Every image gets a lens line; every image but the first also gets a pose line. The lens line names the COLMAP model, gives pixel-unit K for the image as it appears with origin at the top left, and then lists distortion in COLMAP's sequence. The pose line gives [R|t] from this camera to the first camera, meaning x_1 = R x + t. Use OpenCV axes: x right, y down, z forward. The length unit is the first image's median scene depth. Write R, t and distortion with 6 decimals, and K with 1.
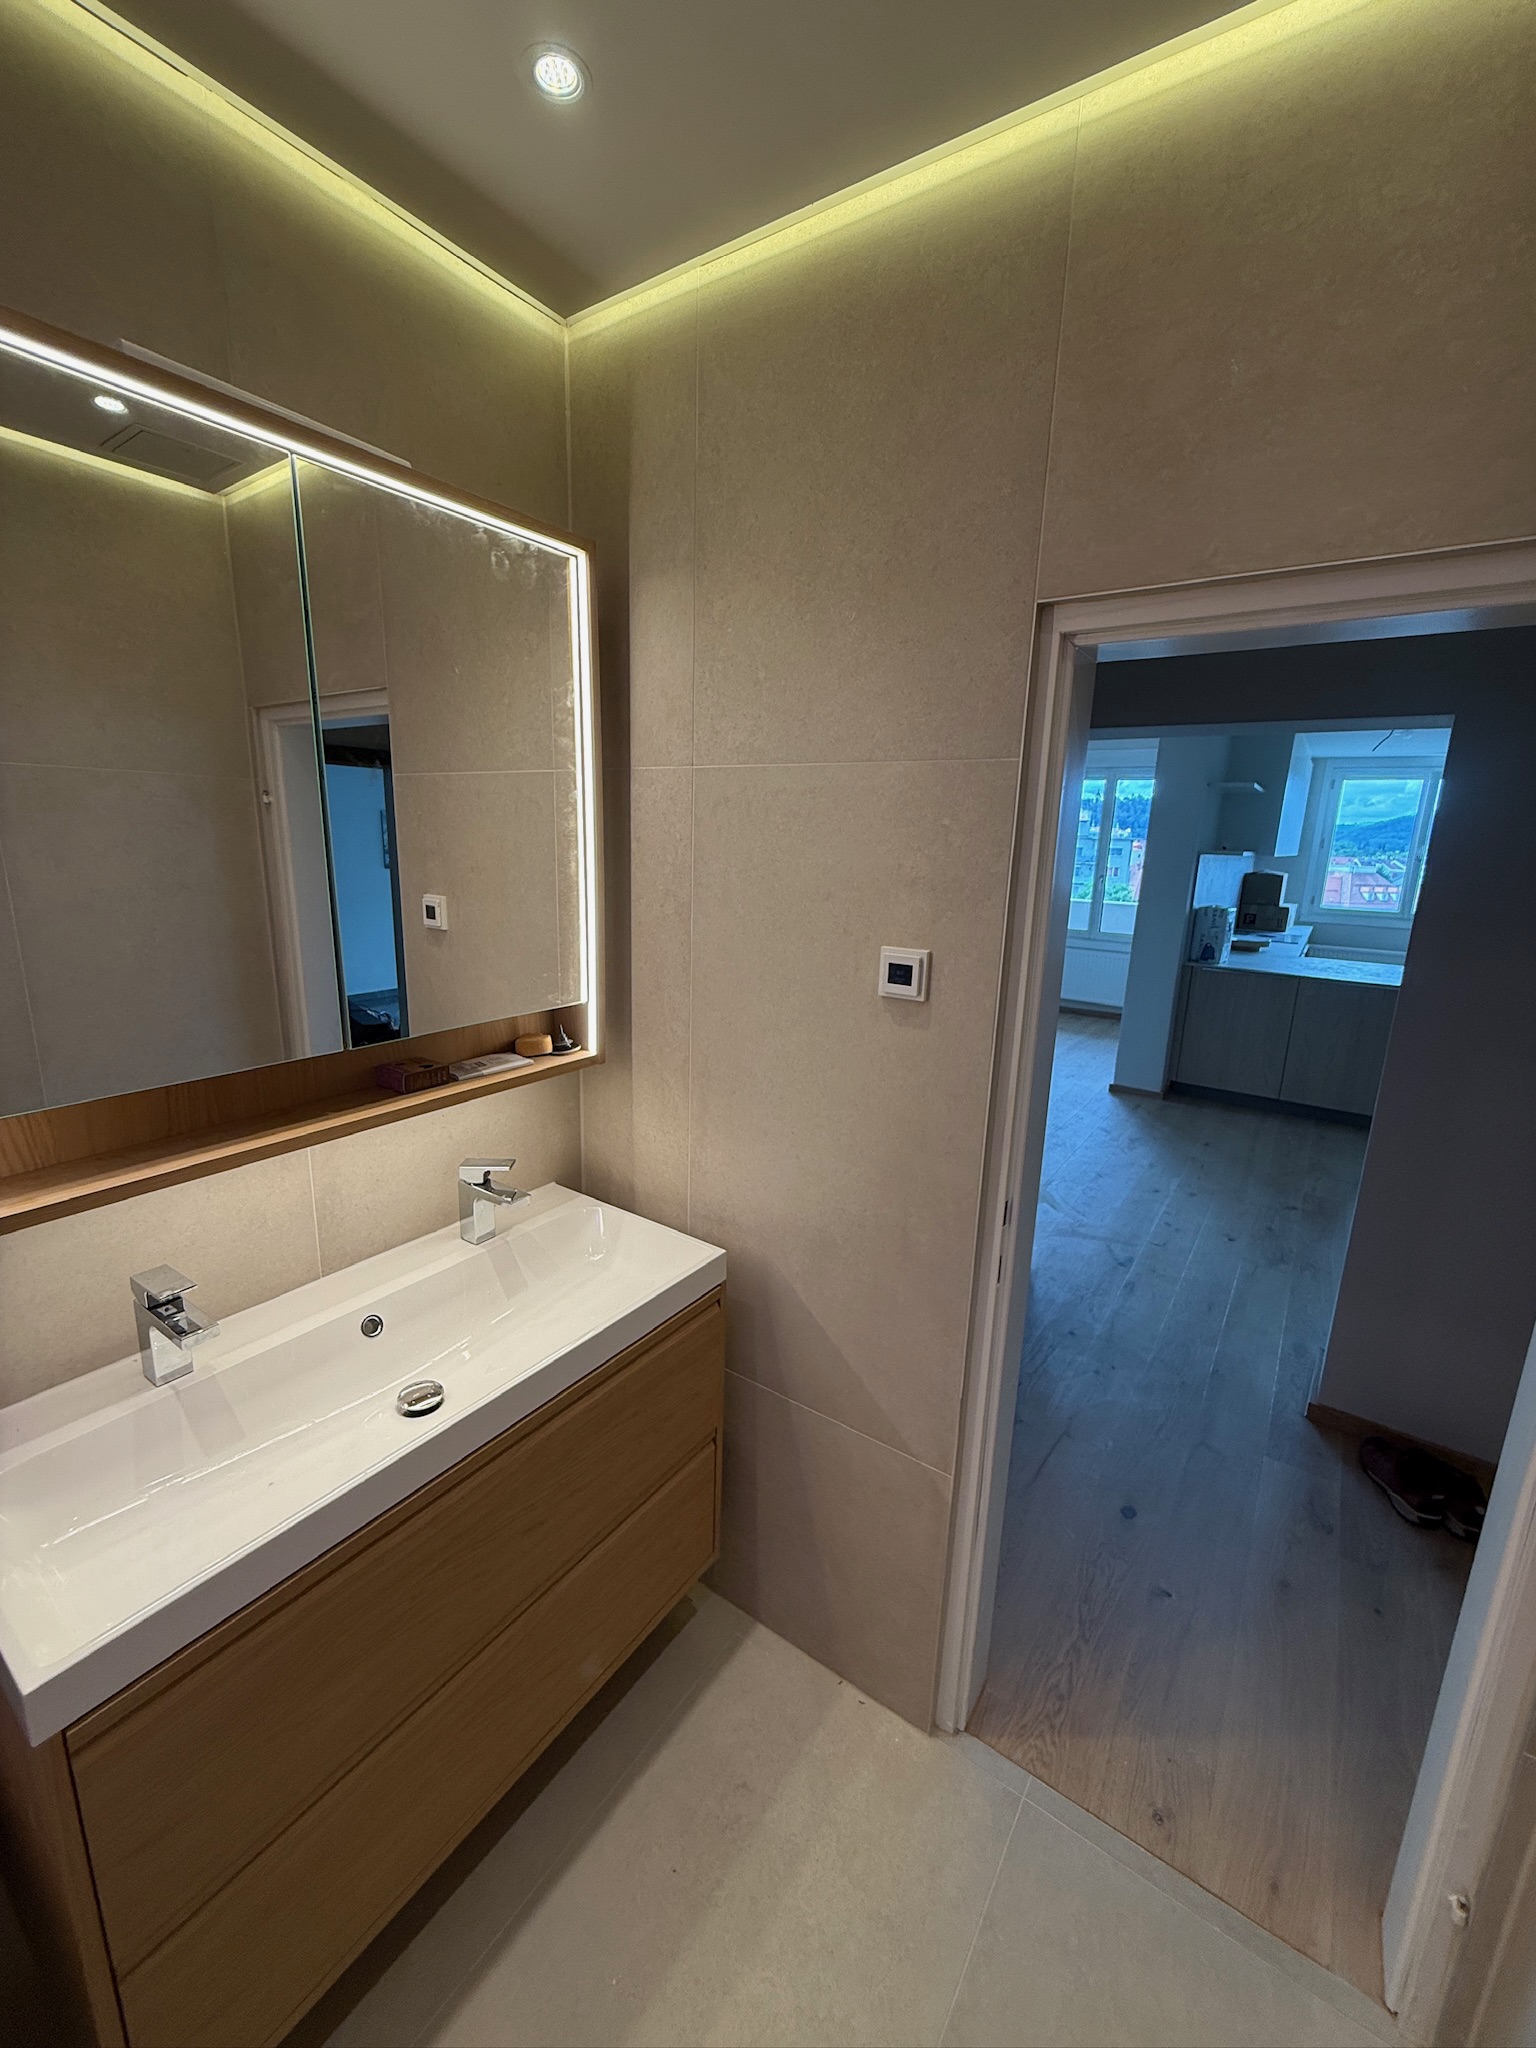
lens RADIAL K [[814.2, 0, 761.7], [0, 814.2, 1023.0], [0, 0, 1]] dist [-0.002579, -0.000289]
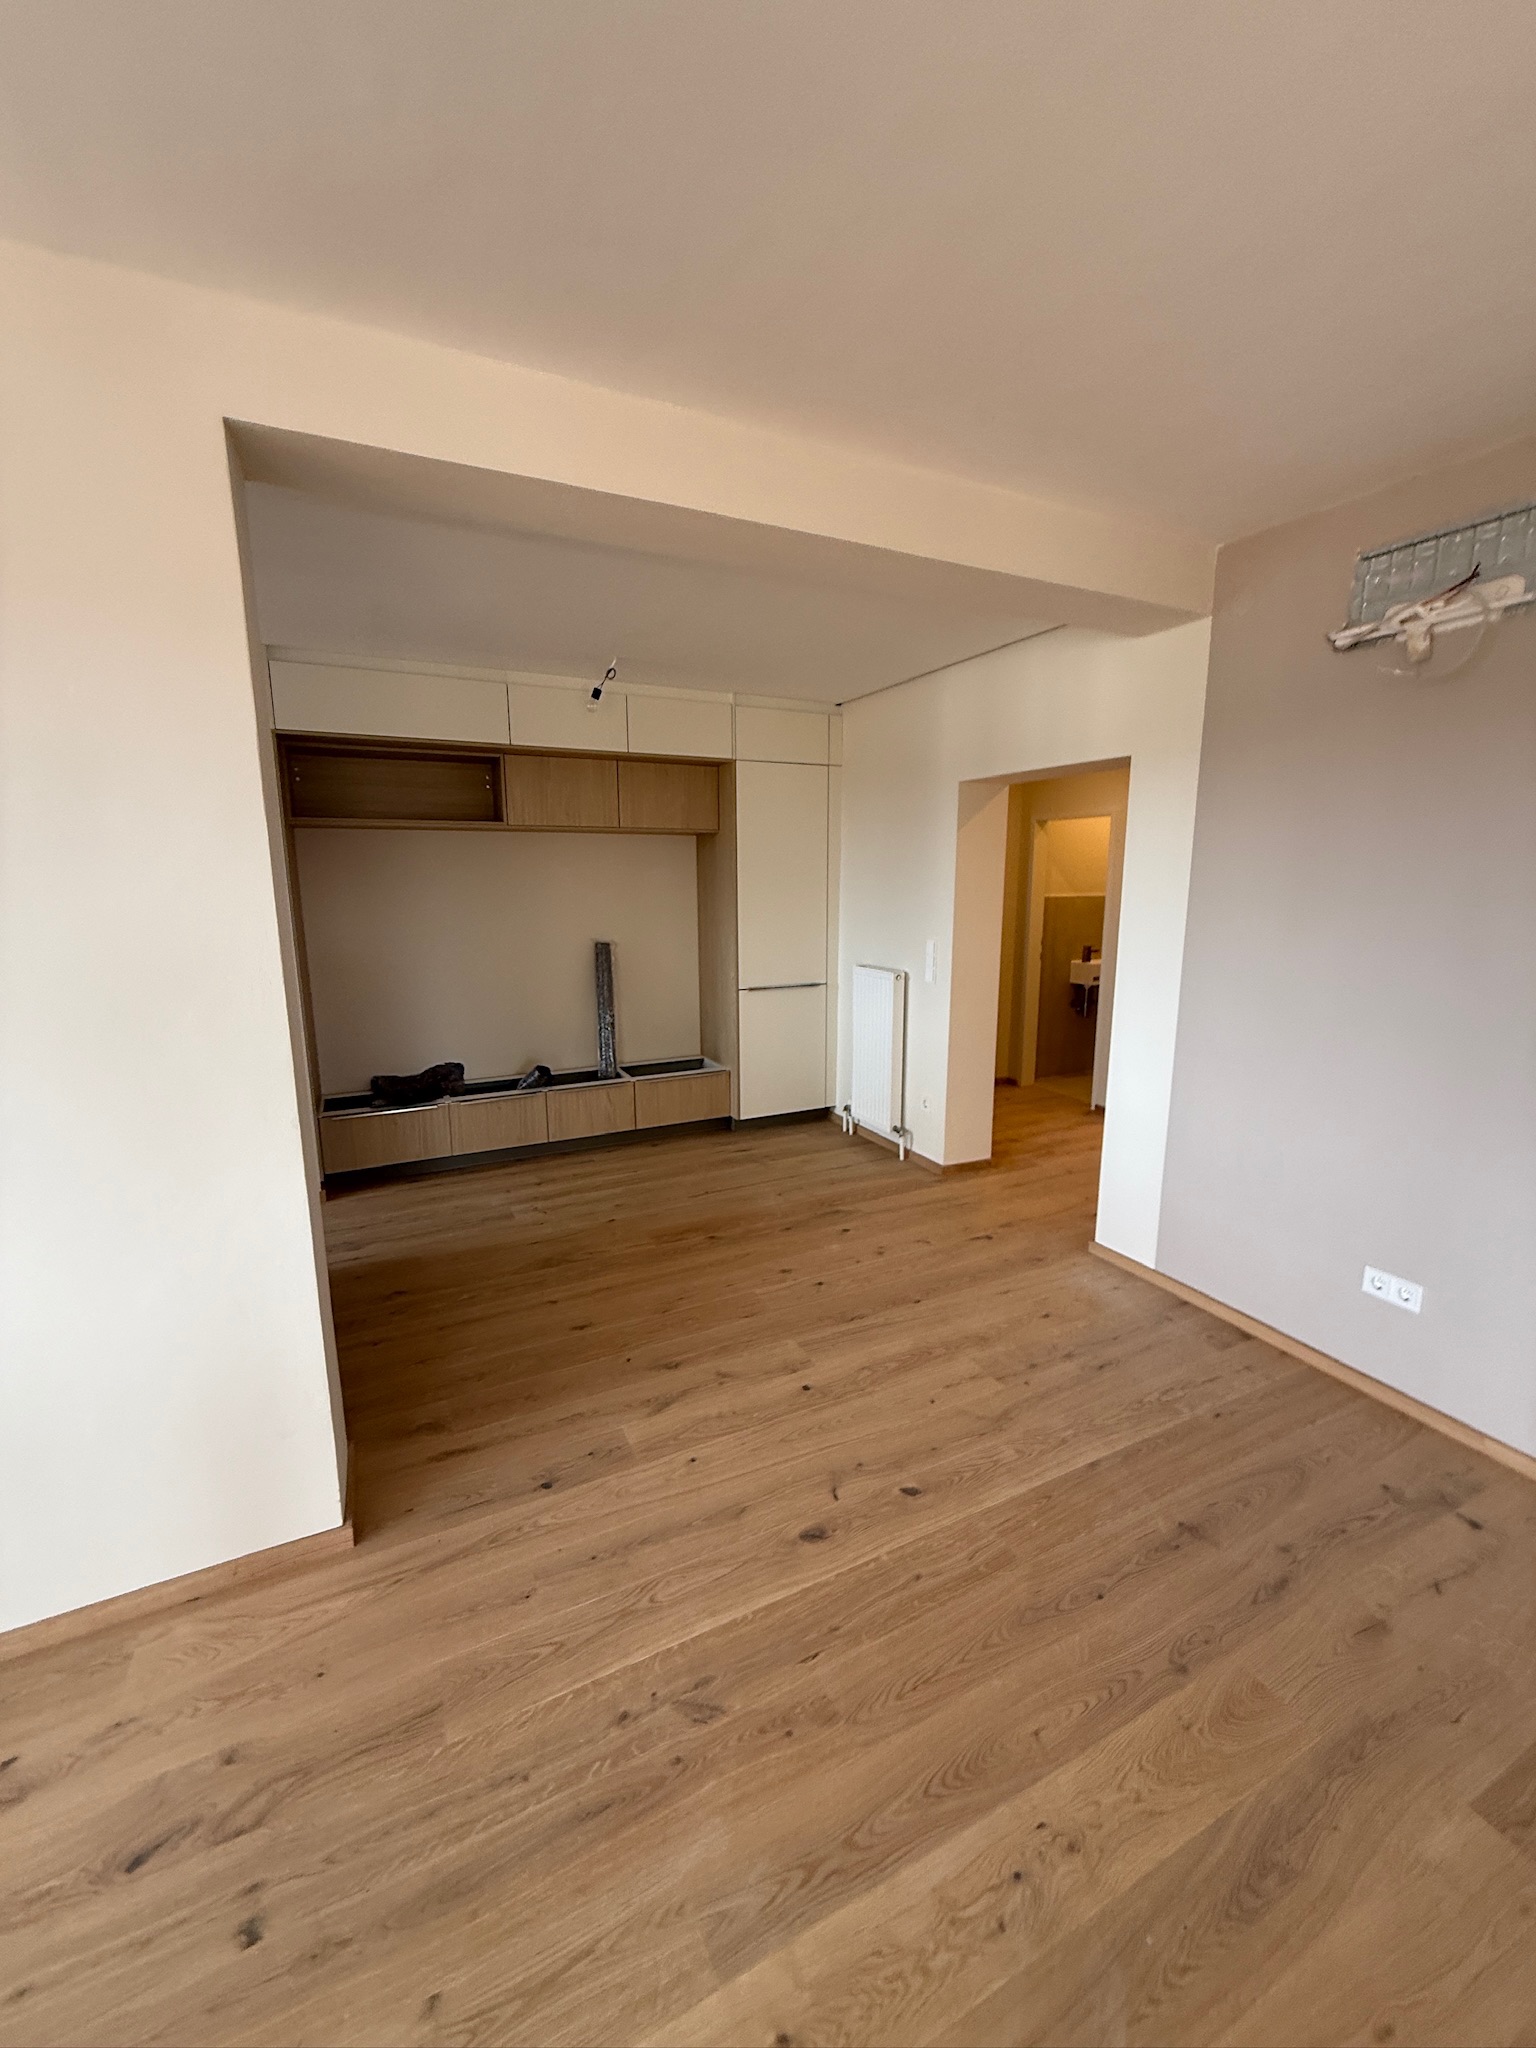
lens RADIAL K [[814.2, 0, 776.0], [0, 814.2, 1022.3], [0, 0, 1]] dist [-0.002579, -0.000289]
pose [[-0.883975, -0.109910, 0.454431, 0.148366], [0.082703, 0.919887, 0.383364, -0.252171], [-0.460160, 0.376467, -0.804068, 1.191463]]
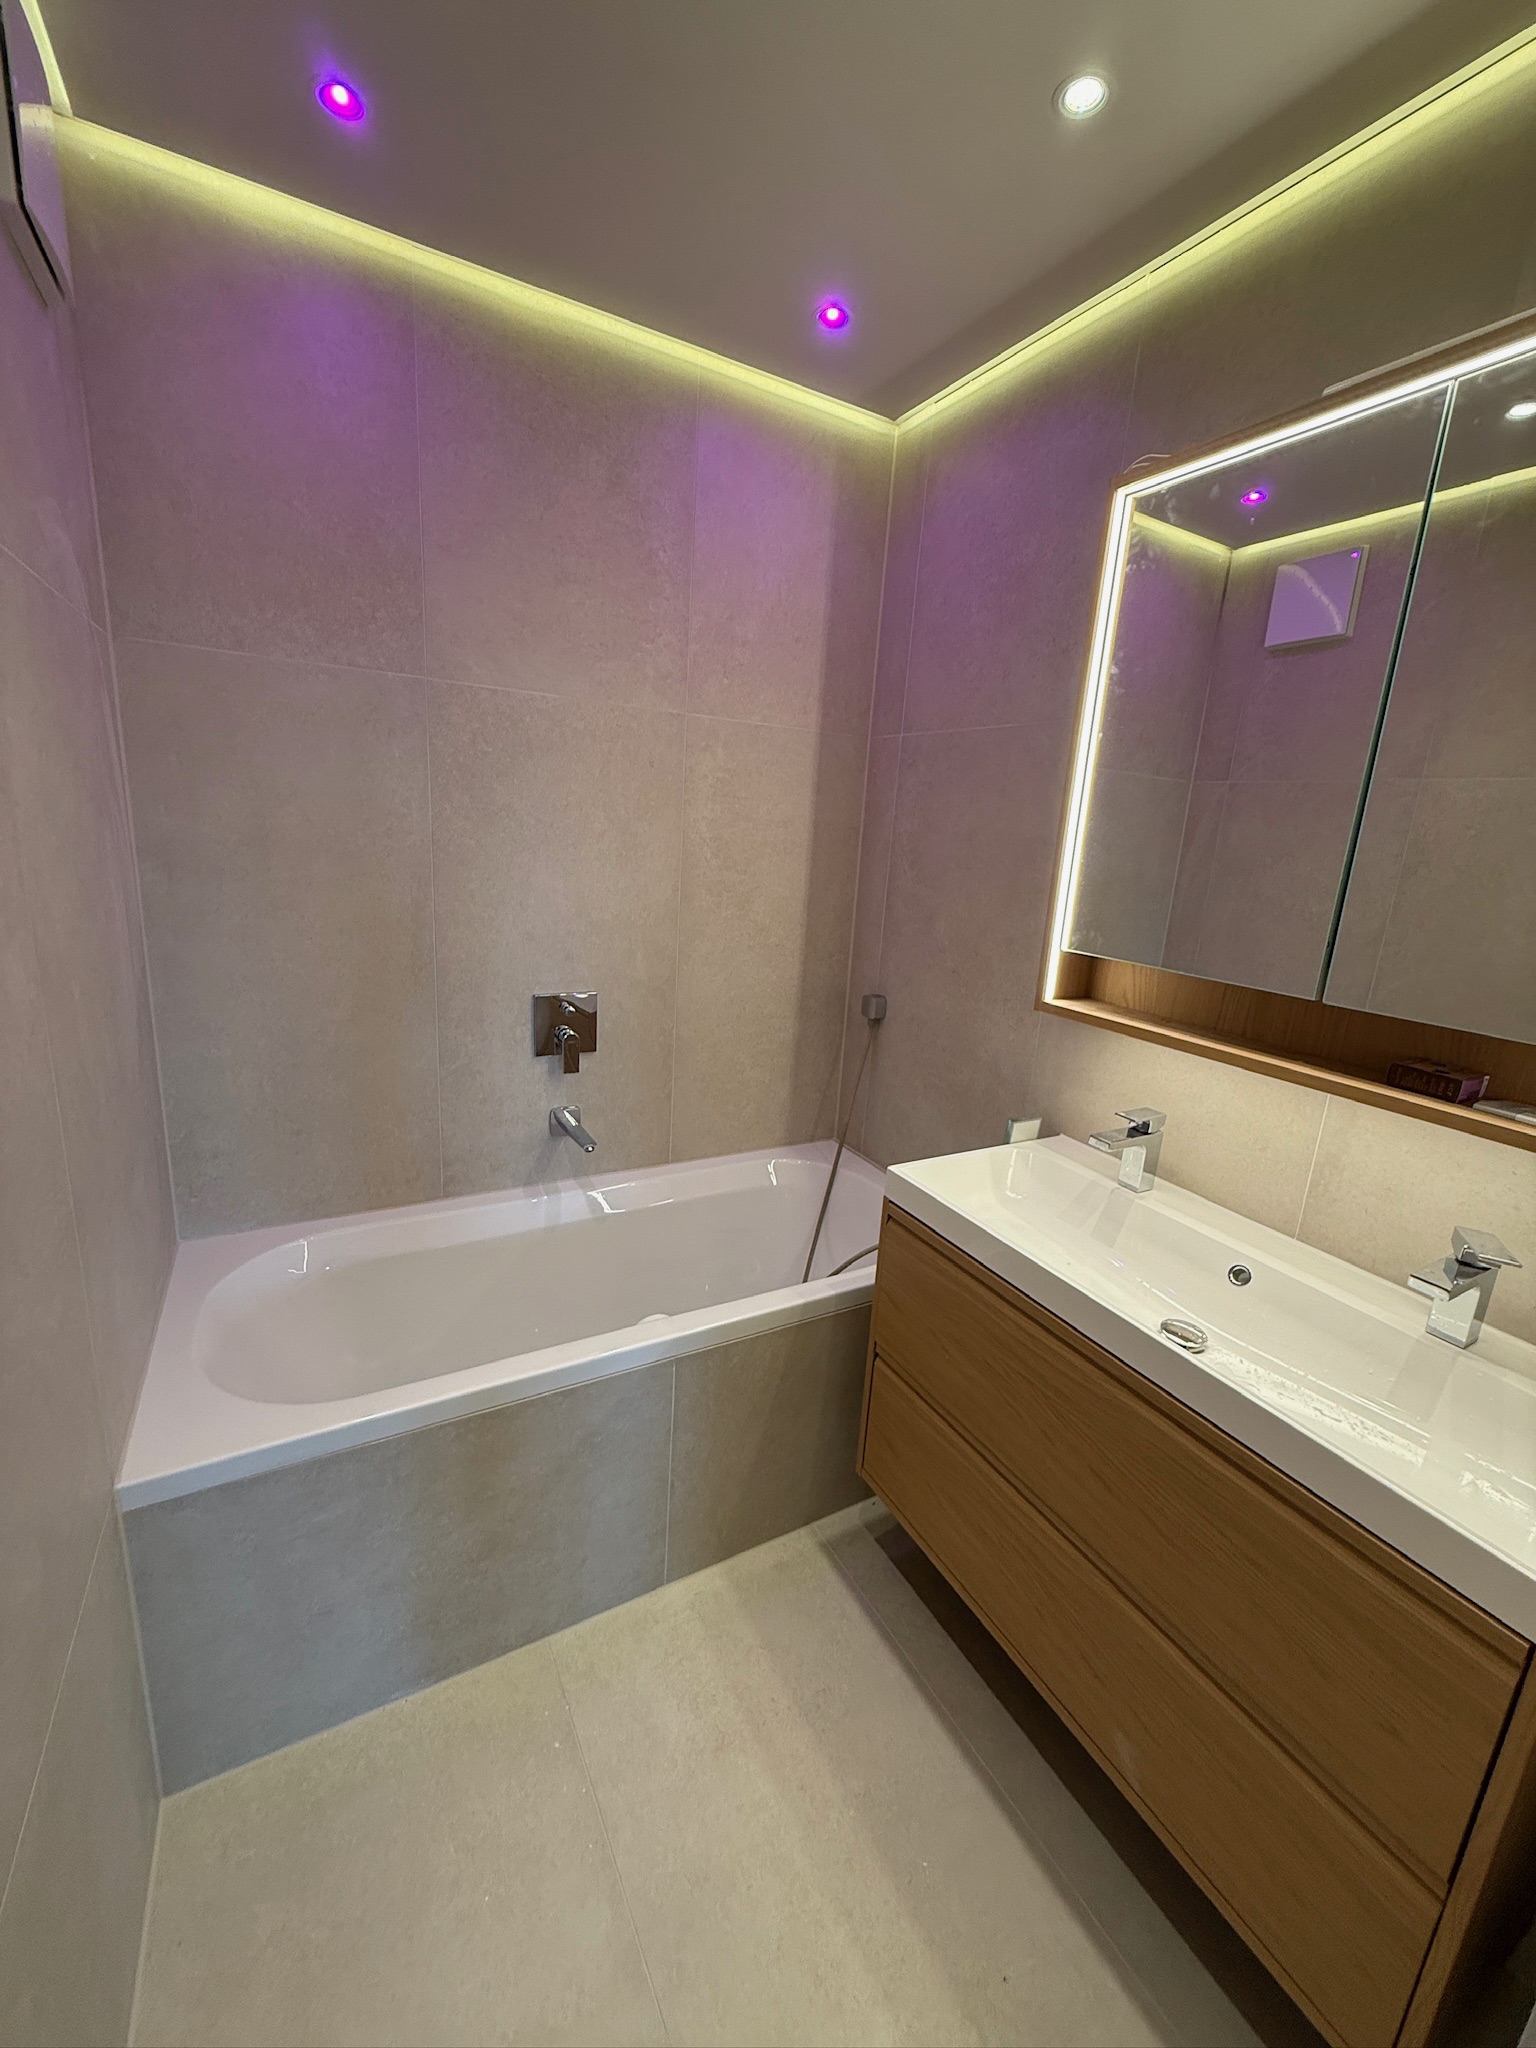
lens RADIAL K [[814.2, 0, 771.4], [0, 814.2, 1022.9], [0, 0, 1]] dist [-0.002579, -0.000289]
pose [[-0.426768, 0.155702, -0.890857, 0.151723], [-0.276557, 0.915409, 0.292478, -0.011063], [0.861038, 0.371193, -0.347606, 0.183533]]
